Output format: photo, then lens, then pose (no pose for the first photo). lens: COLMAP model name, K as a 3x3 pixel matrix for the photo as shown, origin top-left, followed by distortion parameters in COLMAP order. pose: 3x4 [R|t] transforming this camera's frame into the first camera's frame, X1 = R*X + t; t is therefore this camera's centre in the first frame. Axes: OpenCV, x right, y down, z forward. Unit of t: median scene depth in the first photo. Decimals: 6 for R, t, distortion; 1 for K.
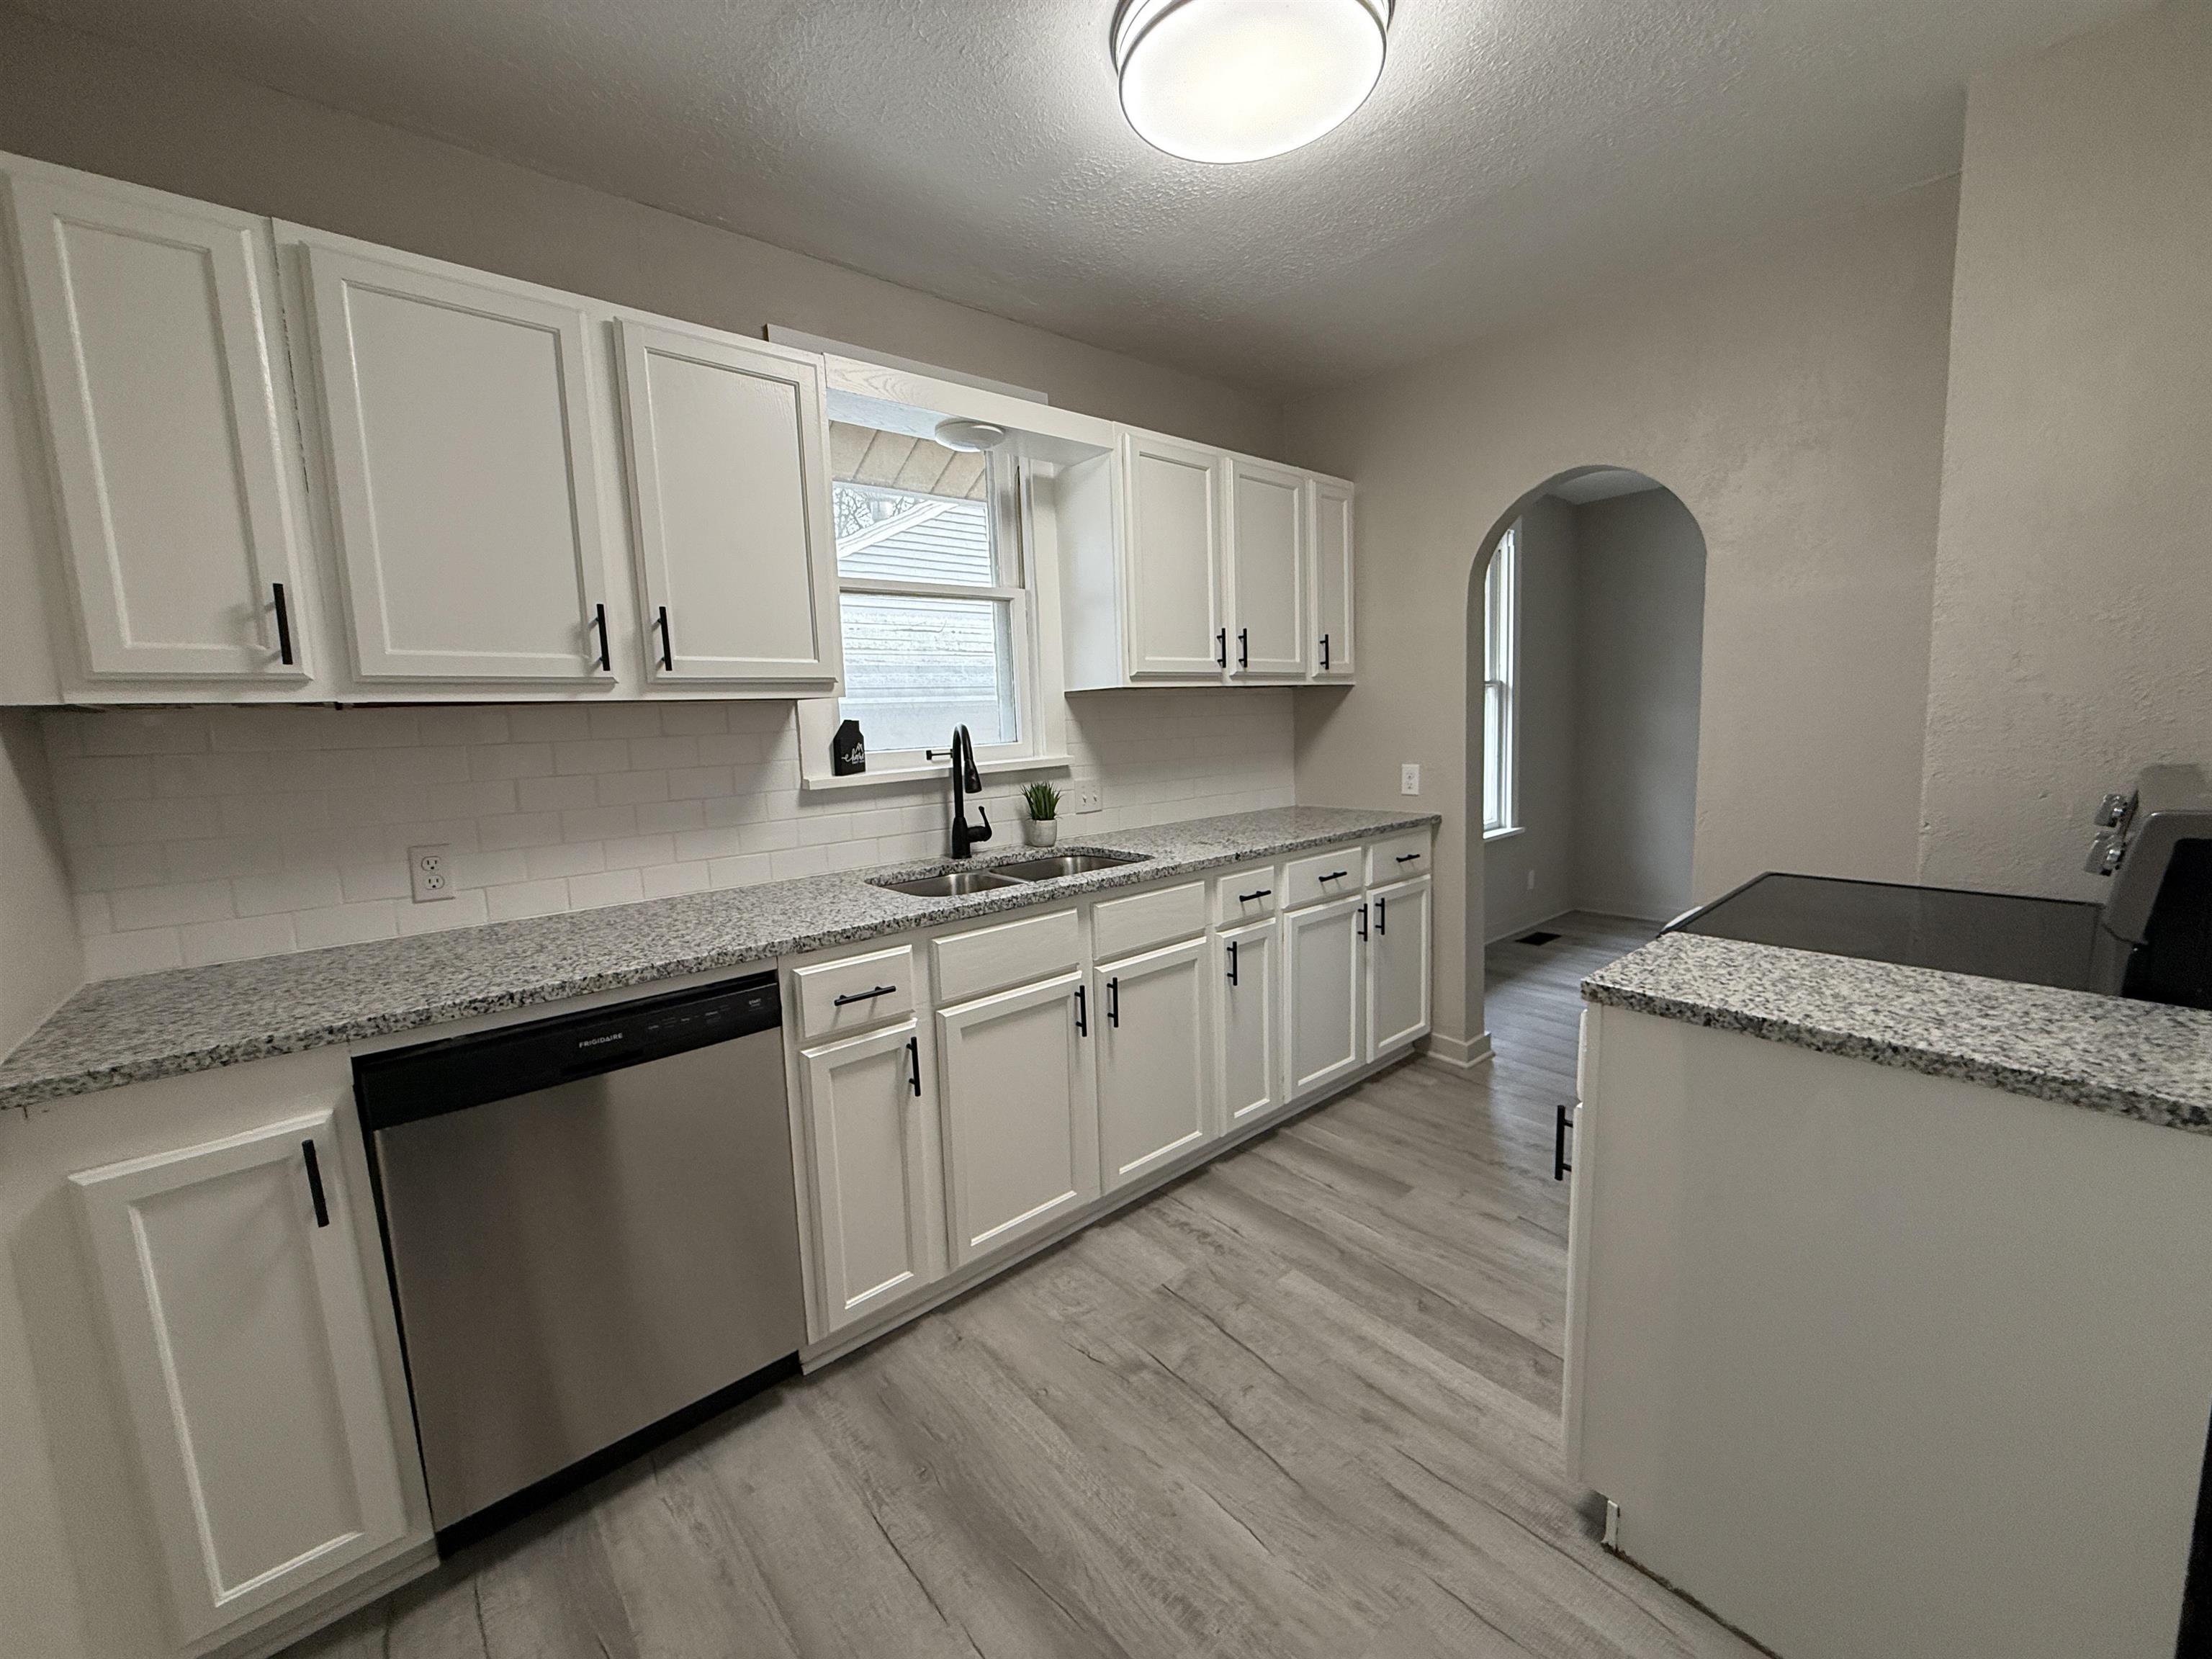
lens RADIAL K [[877.2, 0, 1096.5], [0, 877.2, 827.0], [0, 0, 1]] dist [0.000224, 0.000085]
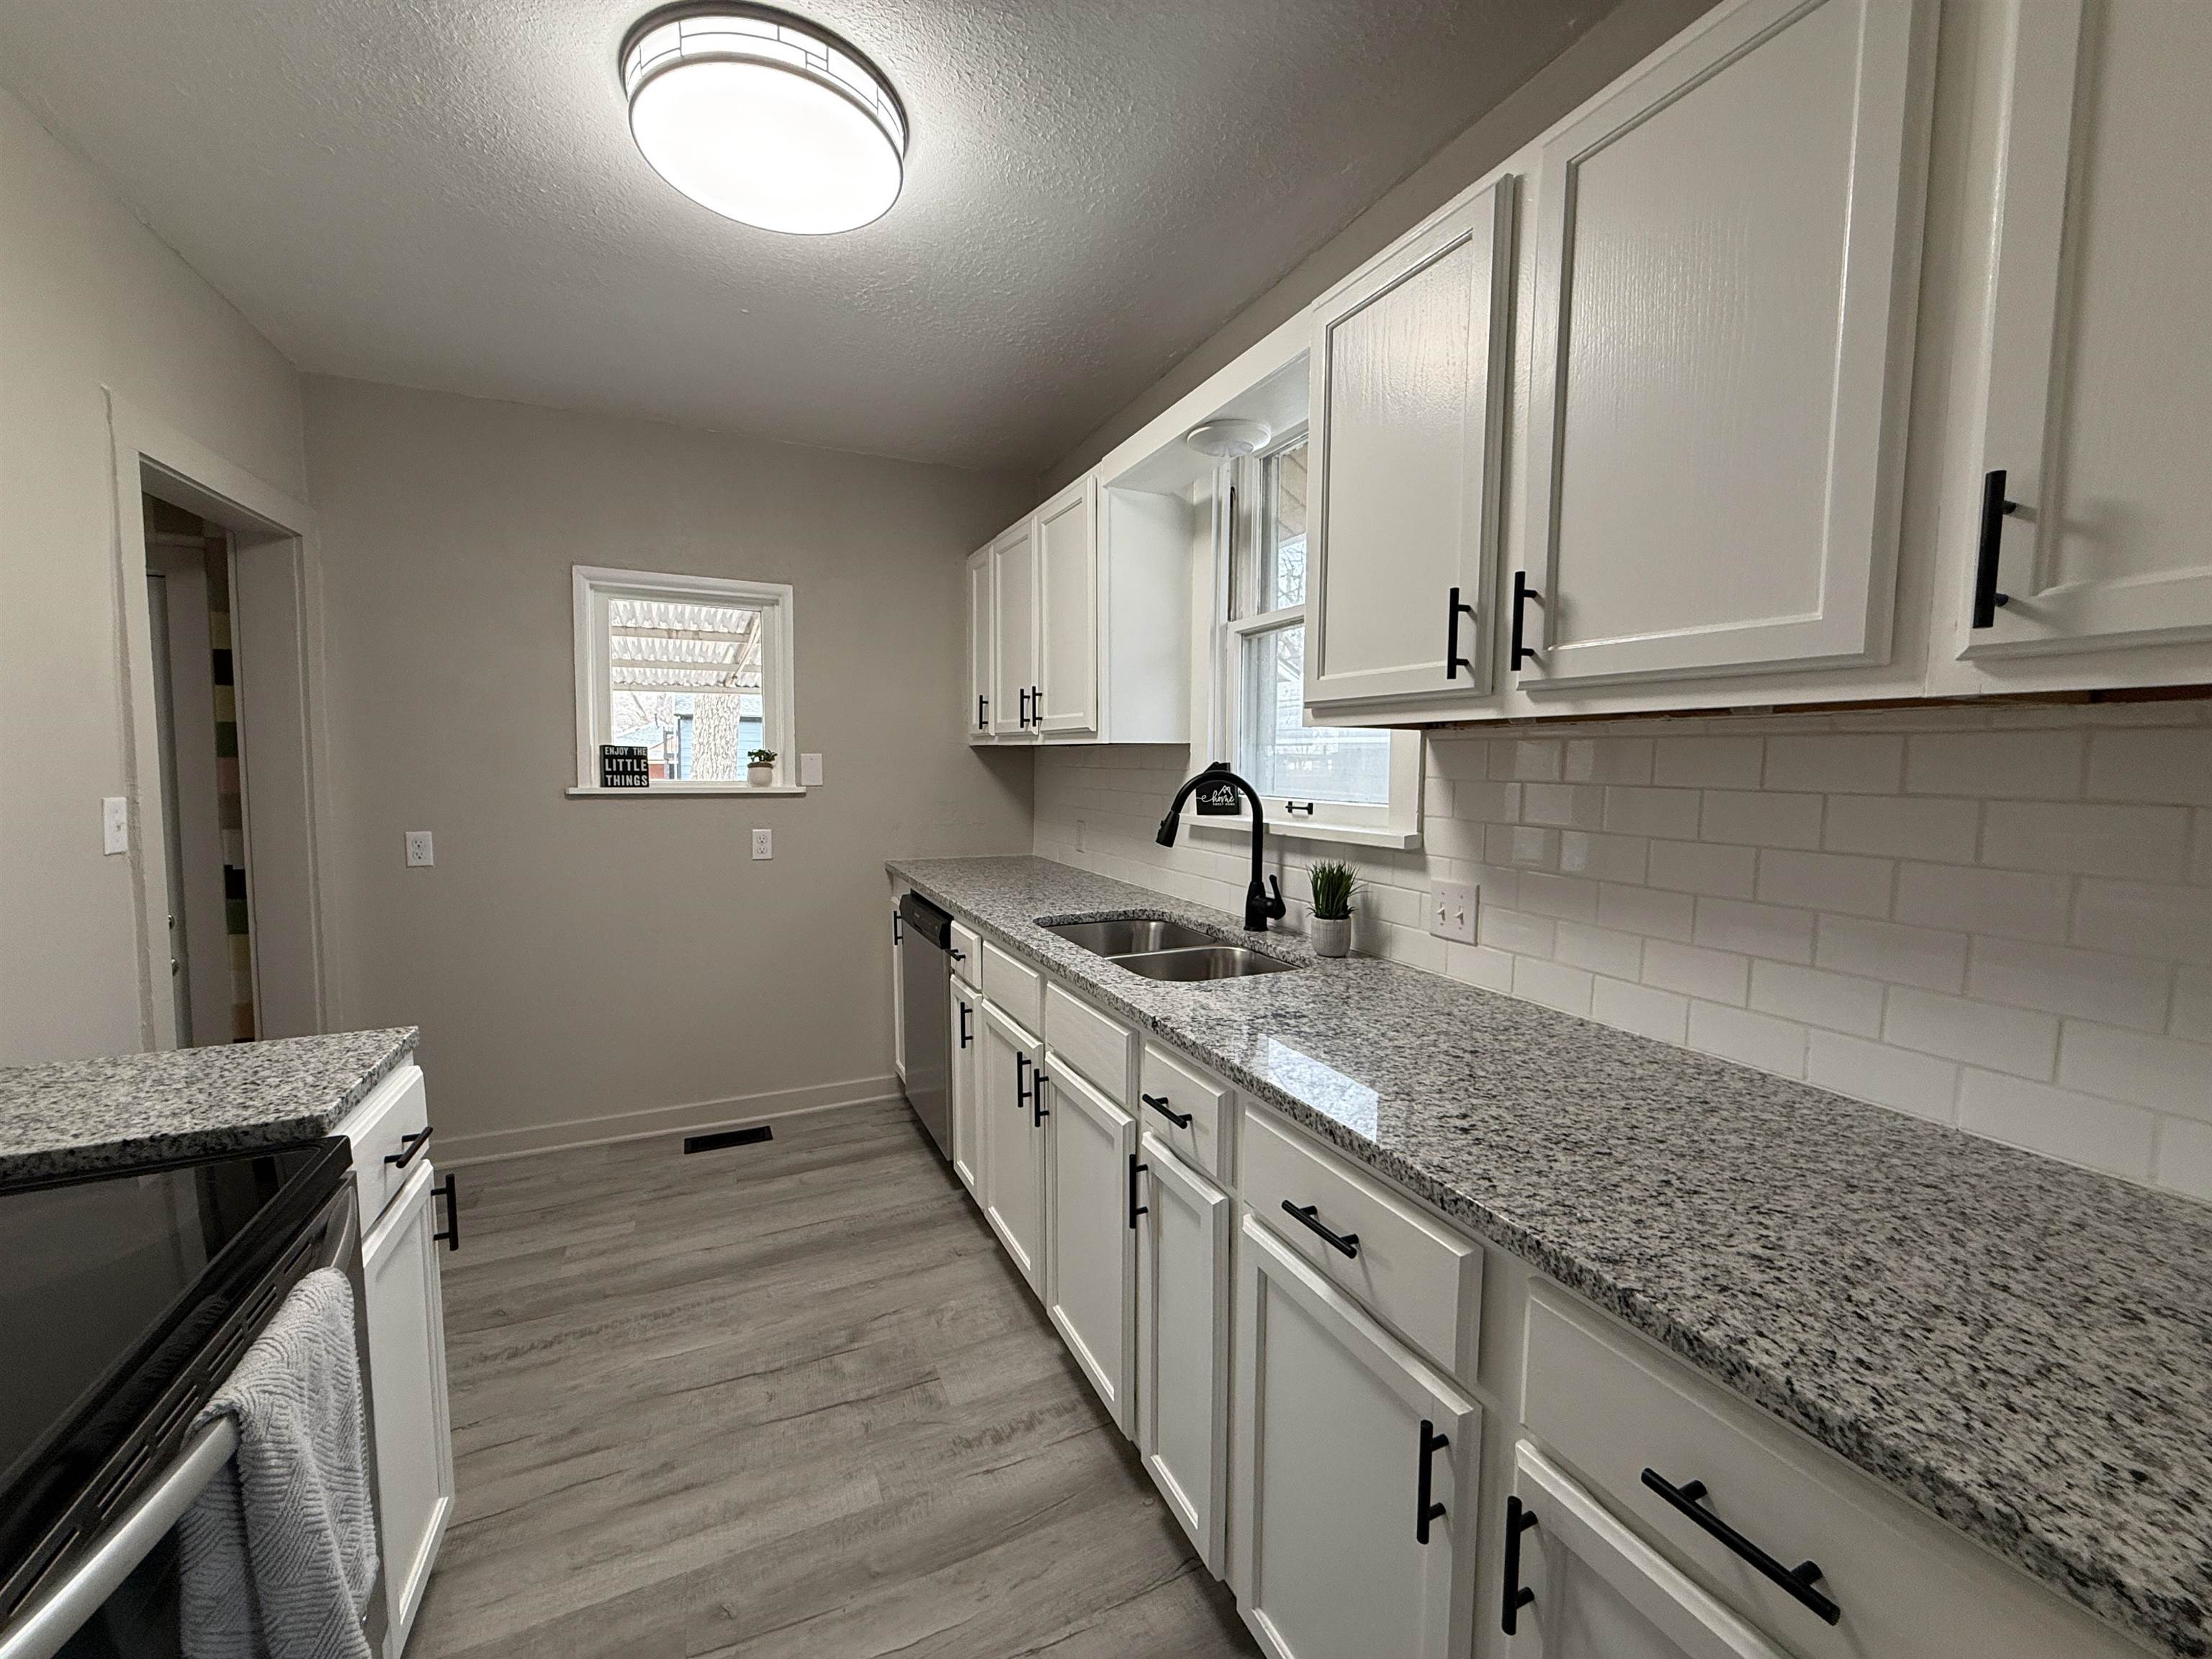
lens RADIAL K [[877.2, 0, 1096.5], [0, 877.2, 827.0], [0, 0, 1]] dist [0.000224, 0.000085]
pose [[-0.274769, 0.110238, -0.955170, 0.961703], [-0.114726, 0.982550, 0.146401, -0.235712], [0.954641, 0.149810, -0.257327, 1.475844]]
